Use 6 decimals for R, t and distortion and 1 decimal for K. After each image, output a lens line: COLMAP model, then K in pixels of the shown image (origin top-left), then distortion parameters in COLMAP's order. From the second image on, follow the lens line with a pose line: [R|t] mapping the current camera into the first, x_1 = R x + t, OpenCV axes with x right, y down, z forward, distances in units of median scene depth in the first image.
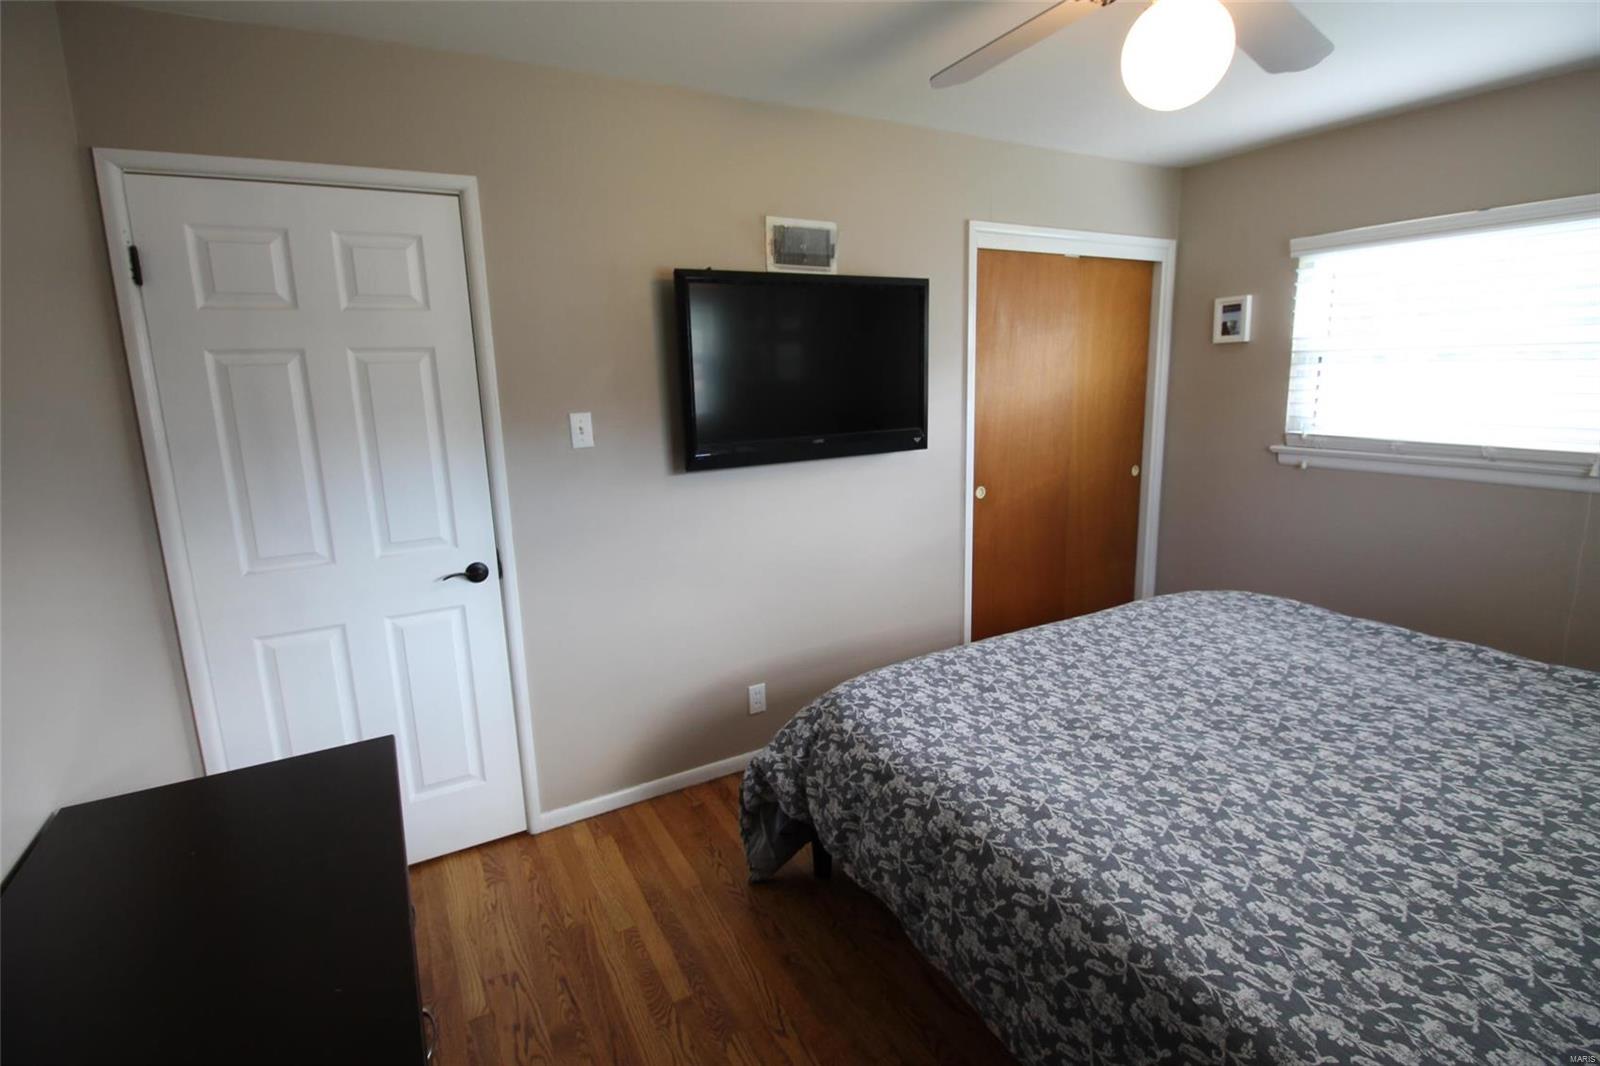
lens RADIAL K [[755.2, 0, 807.7], [0, 755.2, 516.8], [0, 0, 1]] dist [-0.003802, -0.000783]
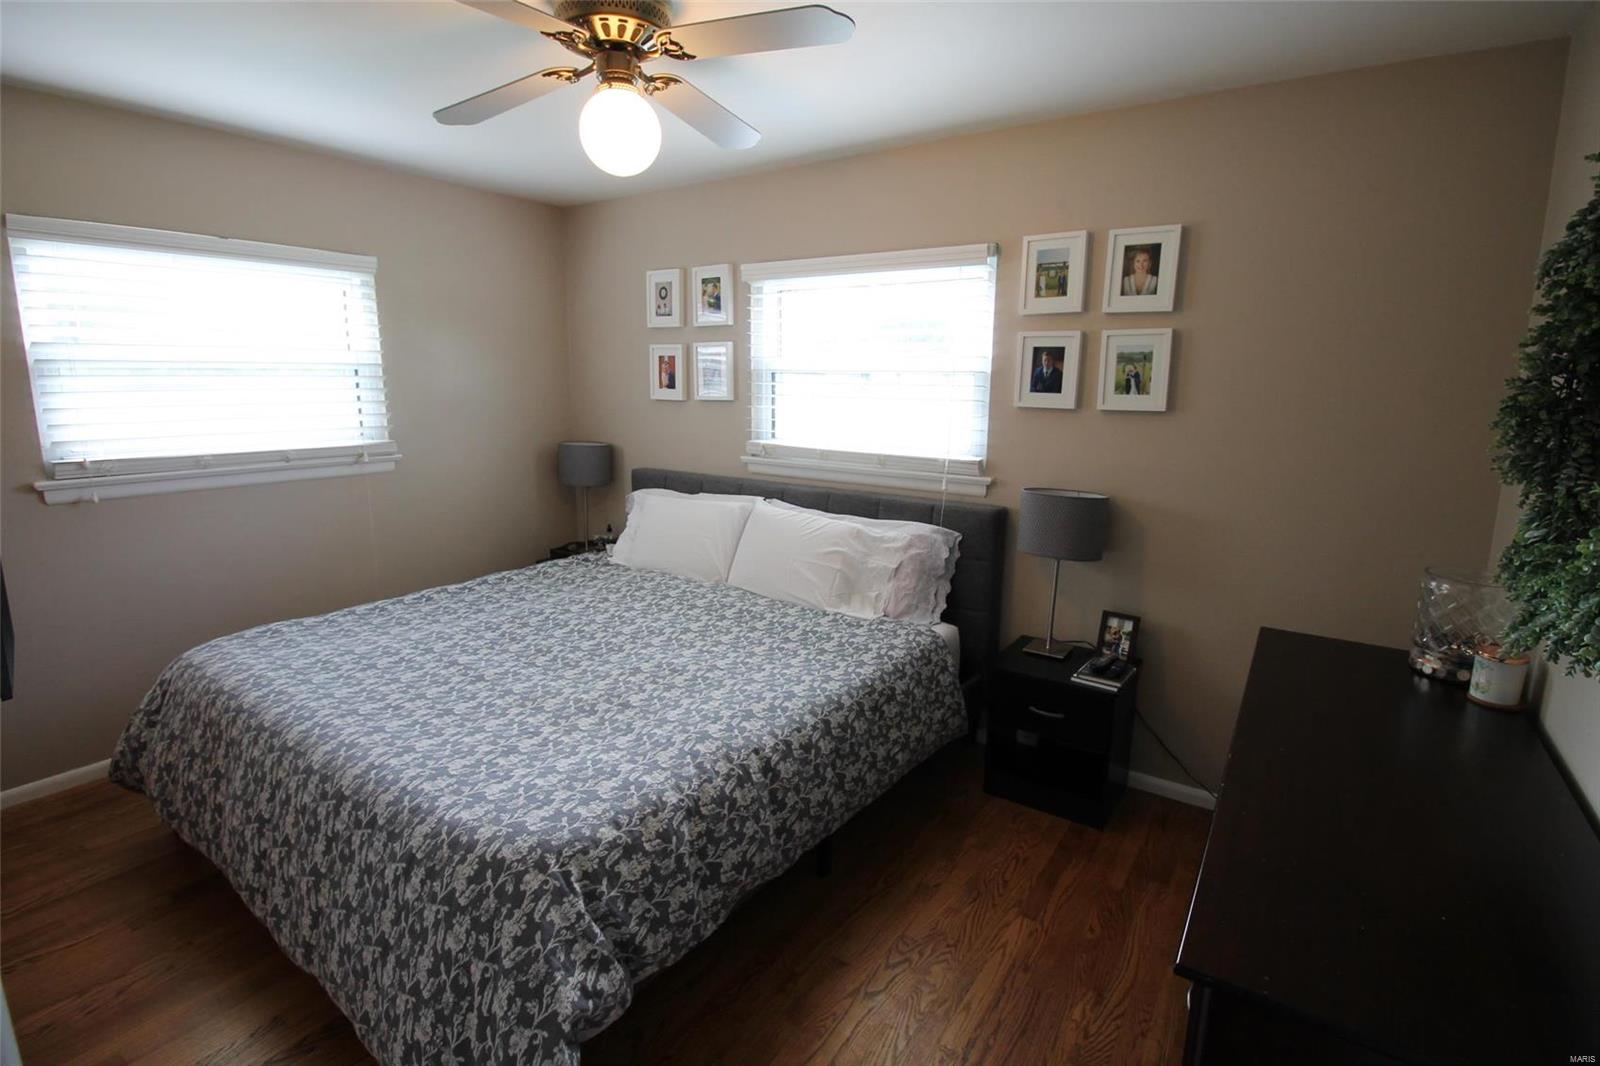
lens RADIAL K [[755.2, 0, 807.7], [0, 755.2, 516.8], [0, 0, 1]] dist [-0.003802, -0.000783]
pose [[-0.431101, -0.143297, 0.890853, -0.526759], [0.174460, 0.955441, 0.238110, -0.140381], [-0.885277, 0.258068, -0.386892, 0.812146]]
